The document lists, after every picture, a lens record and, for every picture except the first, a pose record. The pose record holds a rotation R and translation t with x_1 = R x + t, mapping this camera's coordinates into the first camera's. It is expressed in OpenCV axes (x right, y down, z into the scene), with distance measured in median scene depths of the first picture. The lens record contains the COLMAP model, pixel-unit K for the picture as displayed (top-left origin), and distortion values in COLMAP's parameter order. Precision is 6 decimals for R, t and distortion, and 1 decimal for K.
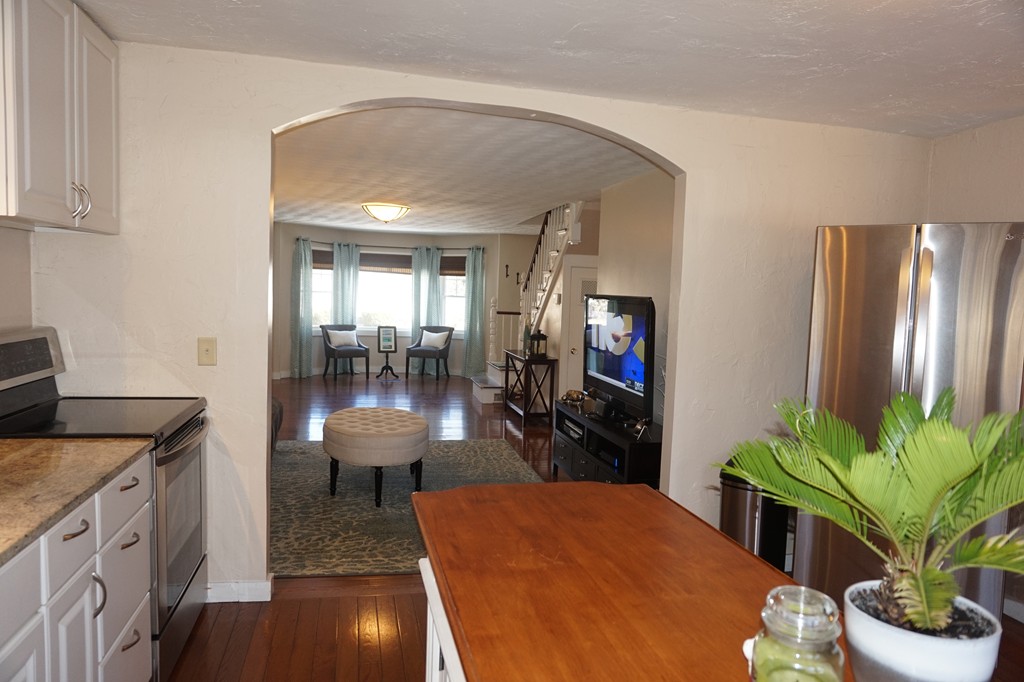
lens RADIAL K [[685.9, 0, 494.7], [0, 685.9, 345.0], [0, 0, 1]] dist [-0.037366, 0.023823]
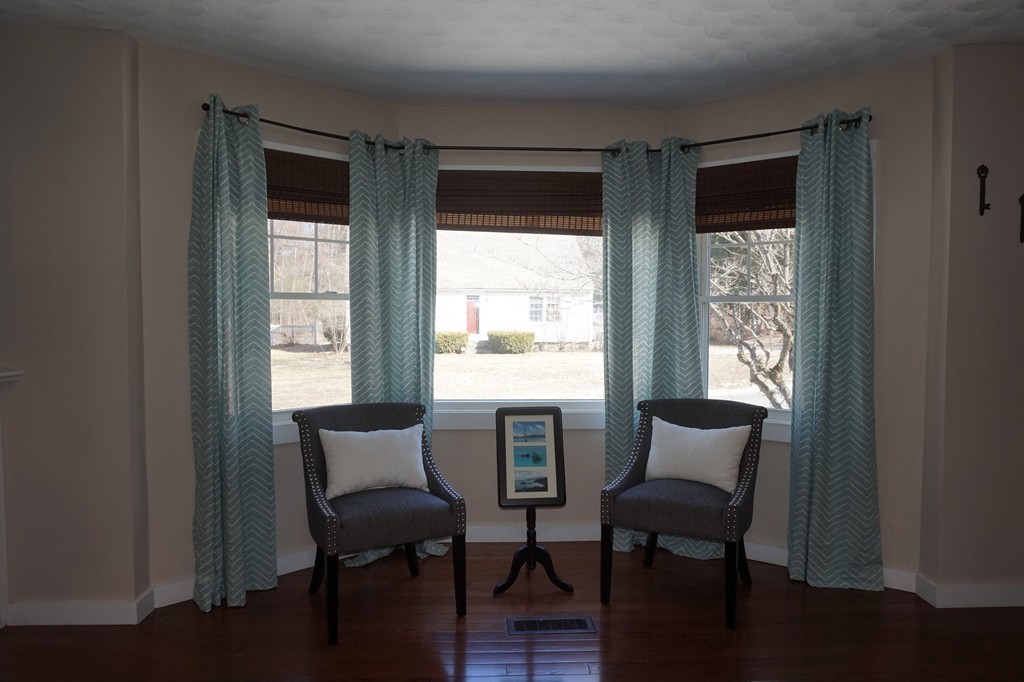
lens RADIAL K [[685.9, 0, 512.4], [0, 685.9, 340.2], [0, 0, 1]] dist [-0.037366, 0.023823]
pose [[0.985773, -0.025199, -0.166182, -0.115465], [0.019300, 0.999128, -0.037012, -0.045468], [0.166969, 0.033278, 0.985400, 0.715291]]
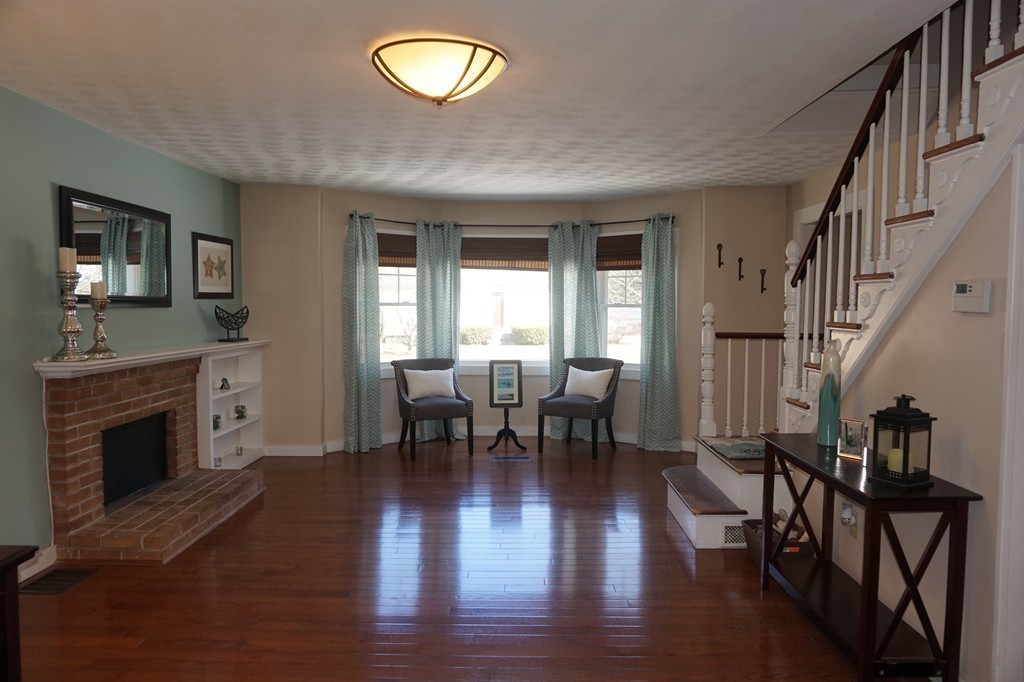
lens RADIAL K [[685.9, 0, 509.2], [0, 685.9, 343.0], [0, 0, 1]] dist [-0.037366, 0.023823]
pose [[0.976974, -0.019122, -0.212499, -0.031183], [0.014083, 0.999583, -0.025203, -0.027594], [0.212892, 0.021630, 0.976836, 0.435671]]
